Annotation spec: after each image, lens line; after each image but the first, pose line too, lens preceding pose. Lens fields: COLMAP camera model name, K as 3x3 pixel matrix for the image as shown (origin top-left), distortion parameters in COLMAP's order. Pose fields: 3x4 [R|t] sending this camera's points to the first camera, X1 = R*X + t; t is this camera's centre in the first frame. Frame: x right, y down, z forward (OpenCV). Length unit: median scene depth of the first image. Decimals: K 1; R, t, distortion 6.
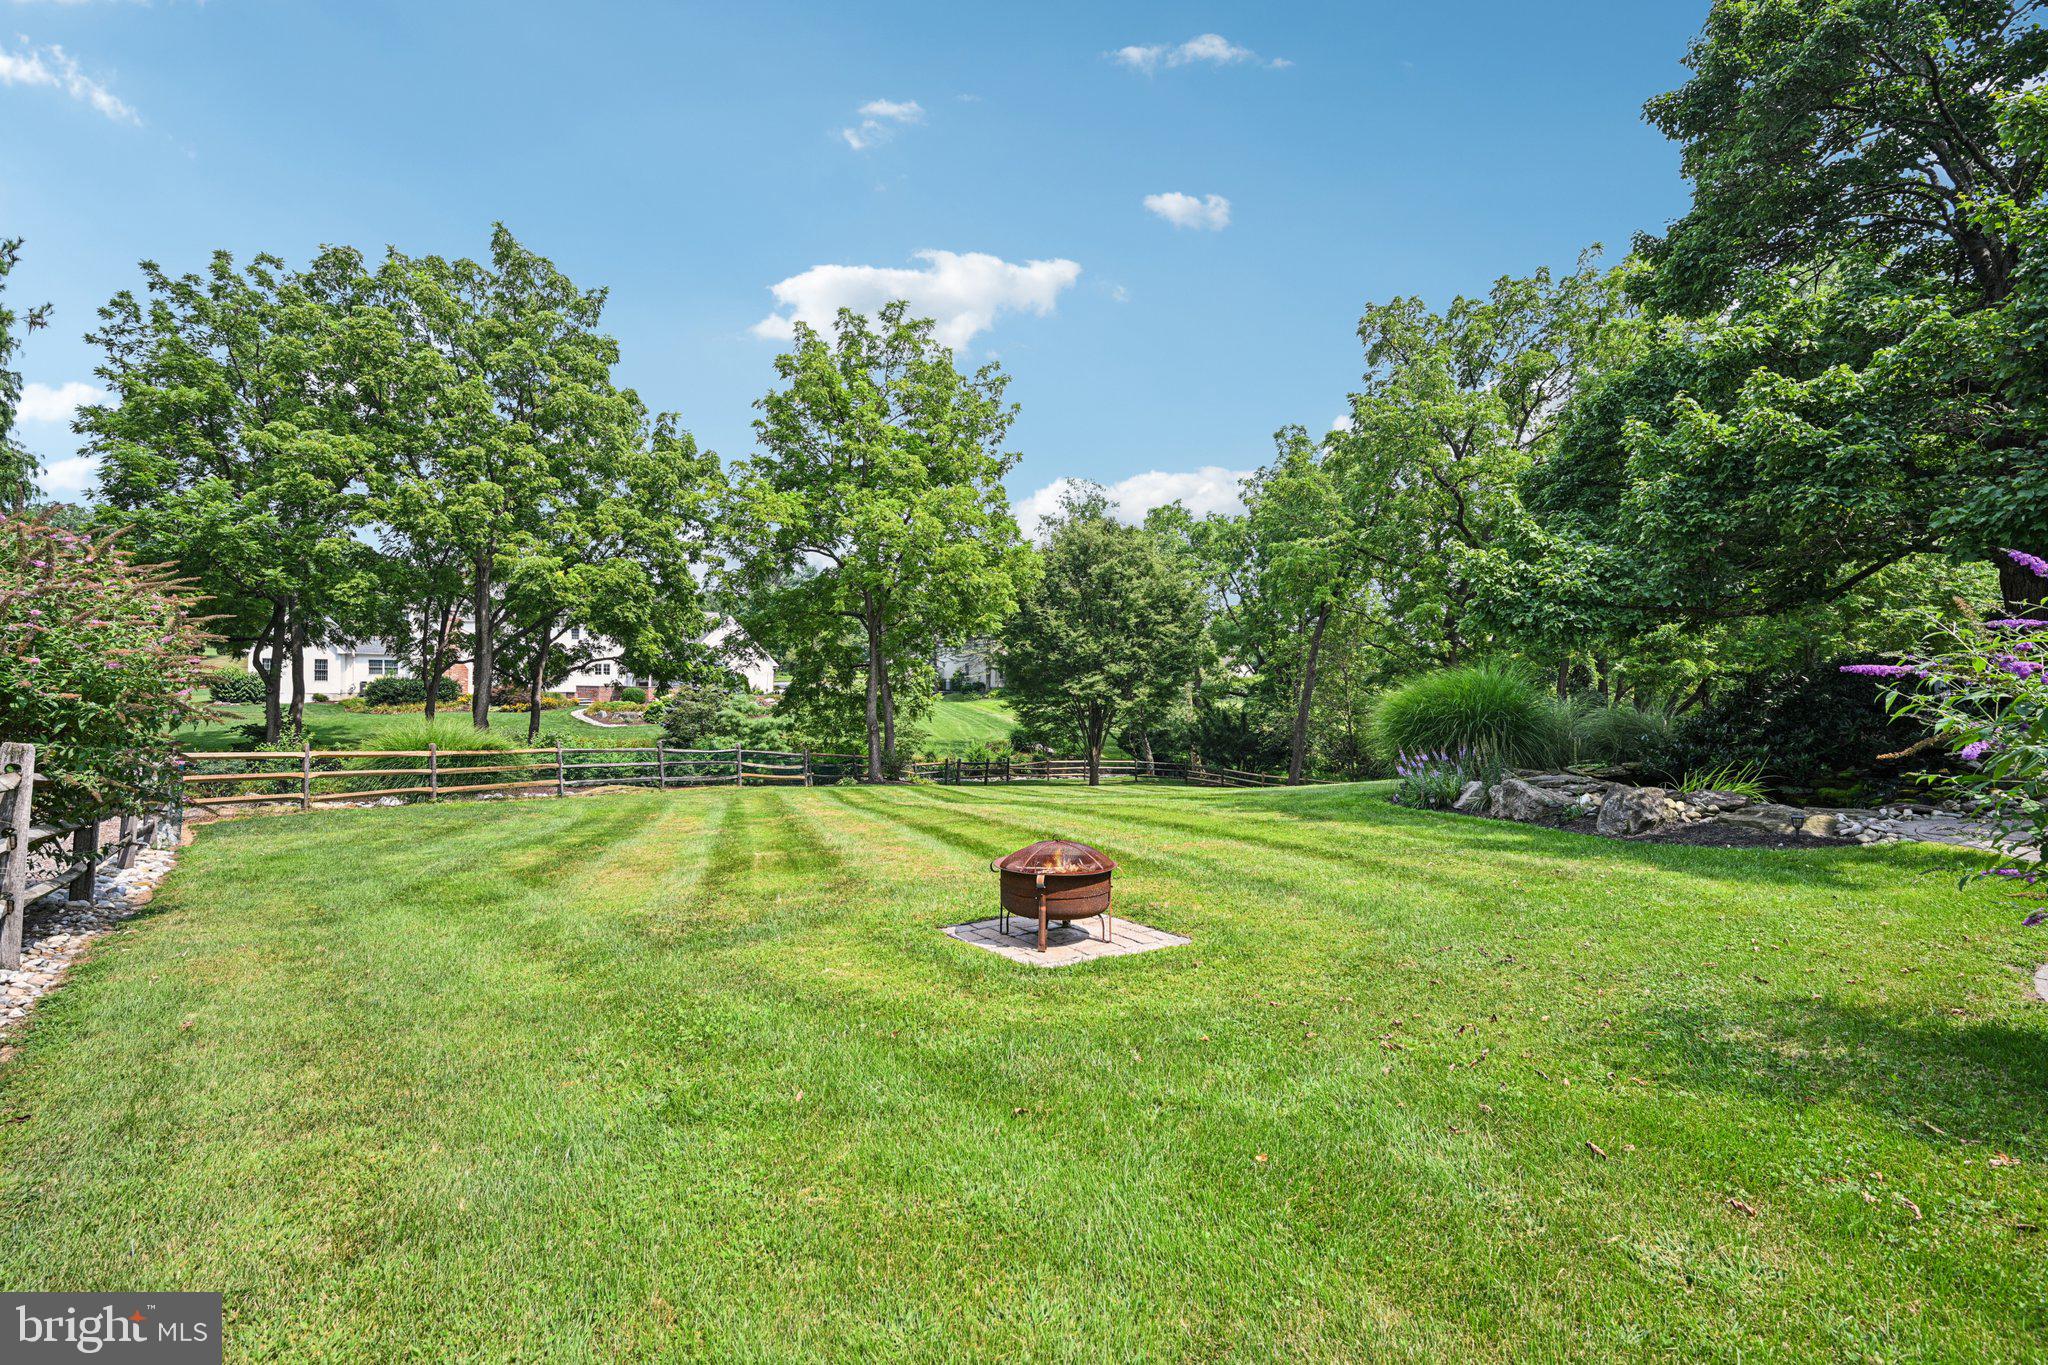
lens RADIAL K [[935.3, 0, 1009.0], [0, 935.3, 672.2], [0, 0, 1]] dist [0.005080, 0.000398]
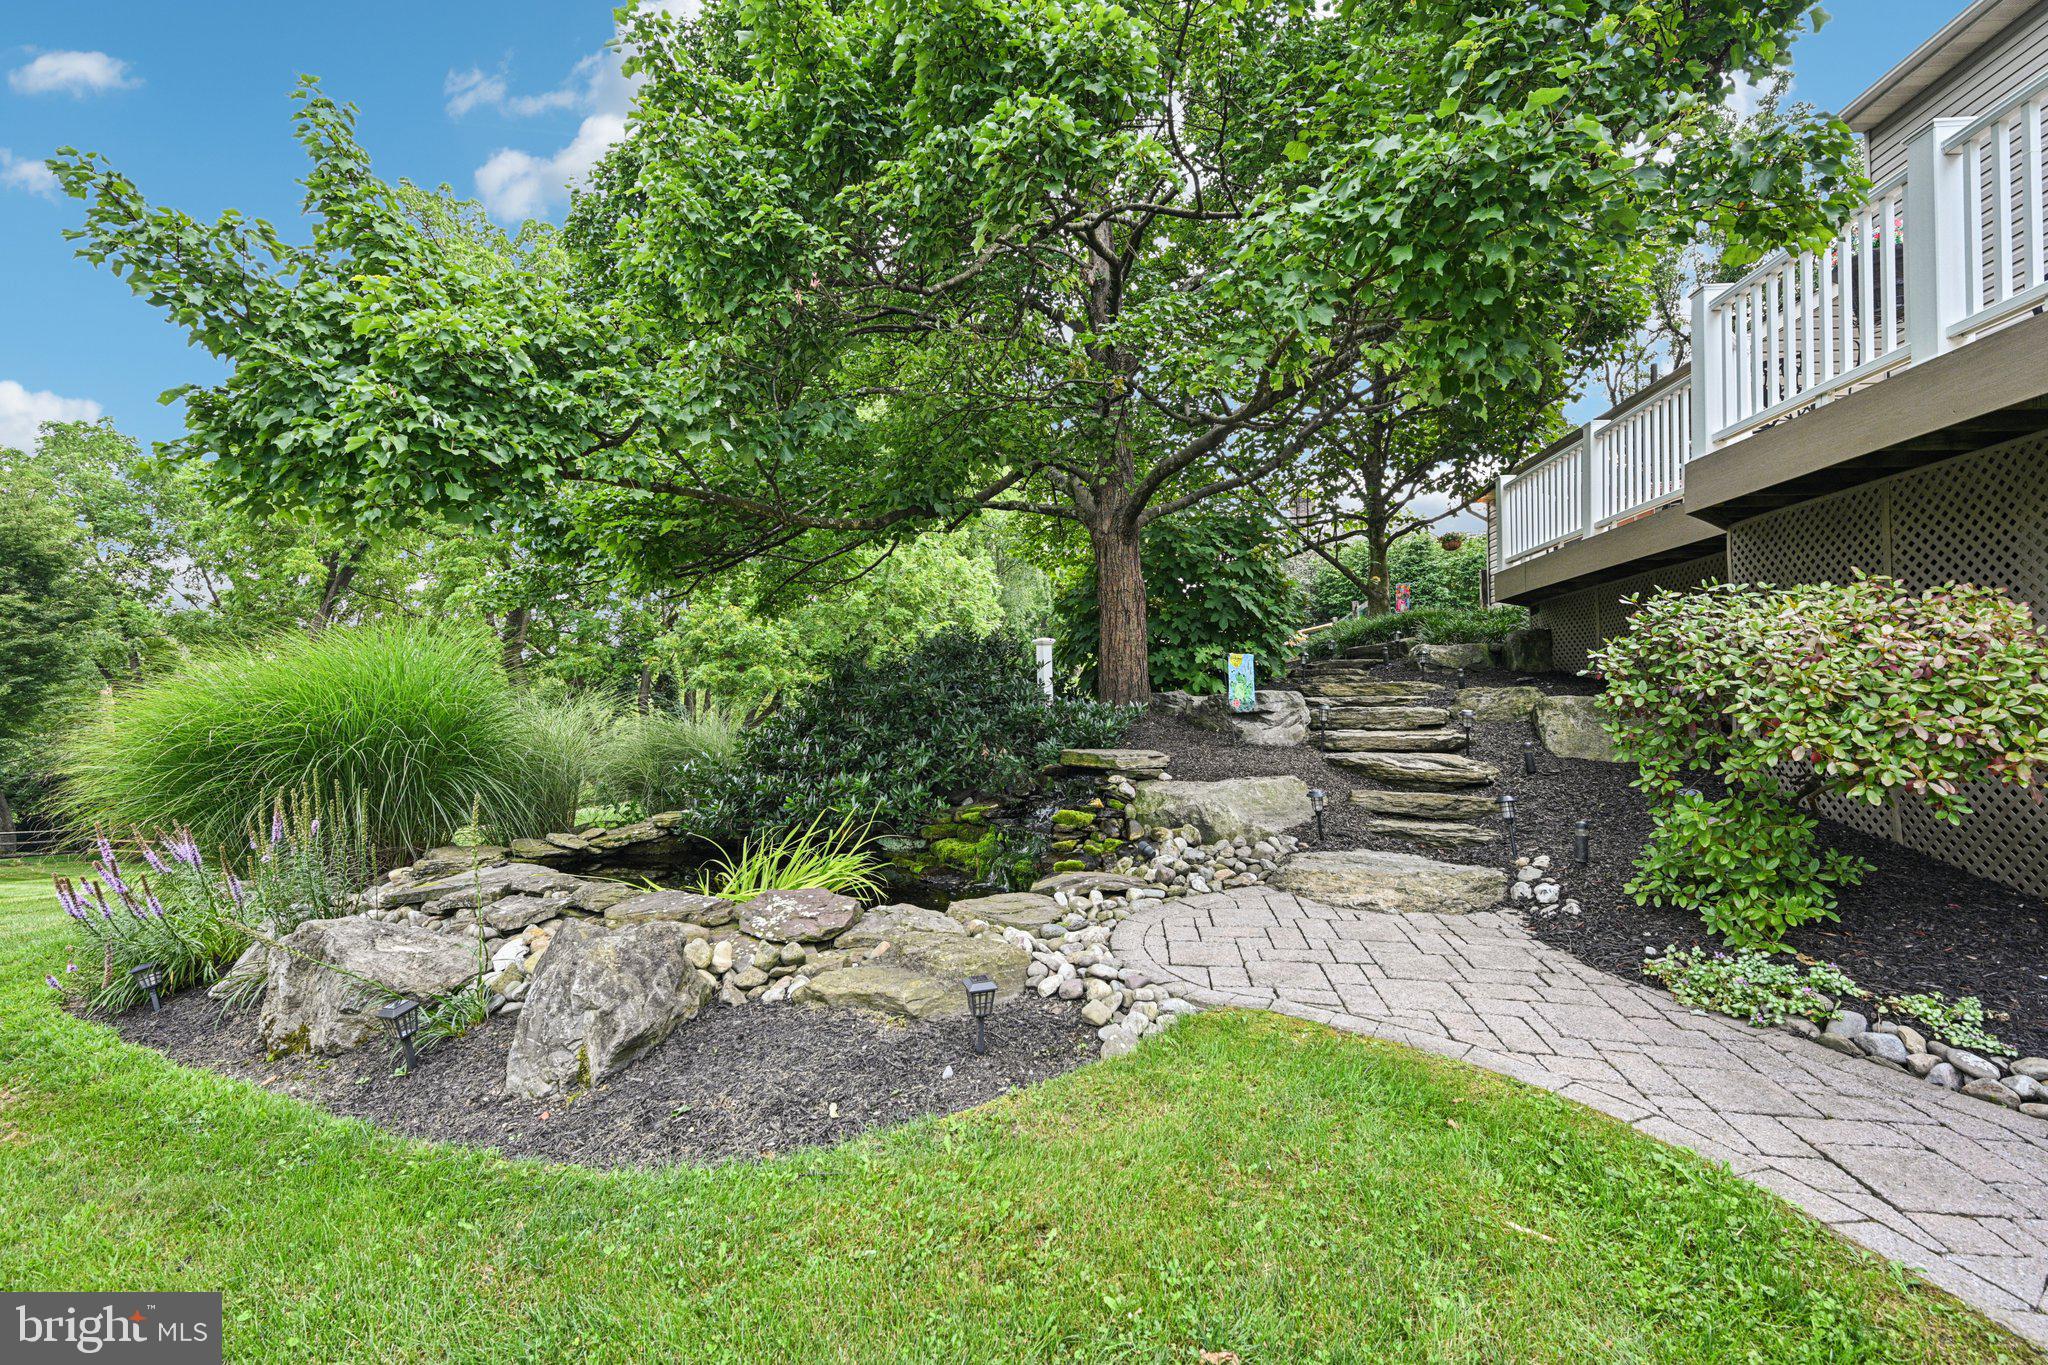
lens RADIAL K [[935.3, 0, 1016.6], [0, 935.3, 679.3], [0, 0, 1]] dist [0.005080, 0.000398]
pose [[0.632828, 0.015858, 0.774130, 0.416012], [-0.006128, 0.999862, -0.015472, 0.027685], [-0.774268, 0.005048, 0.632837, 0.559346]]
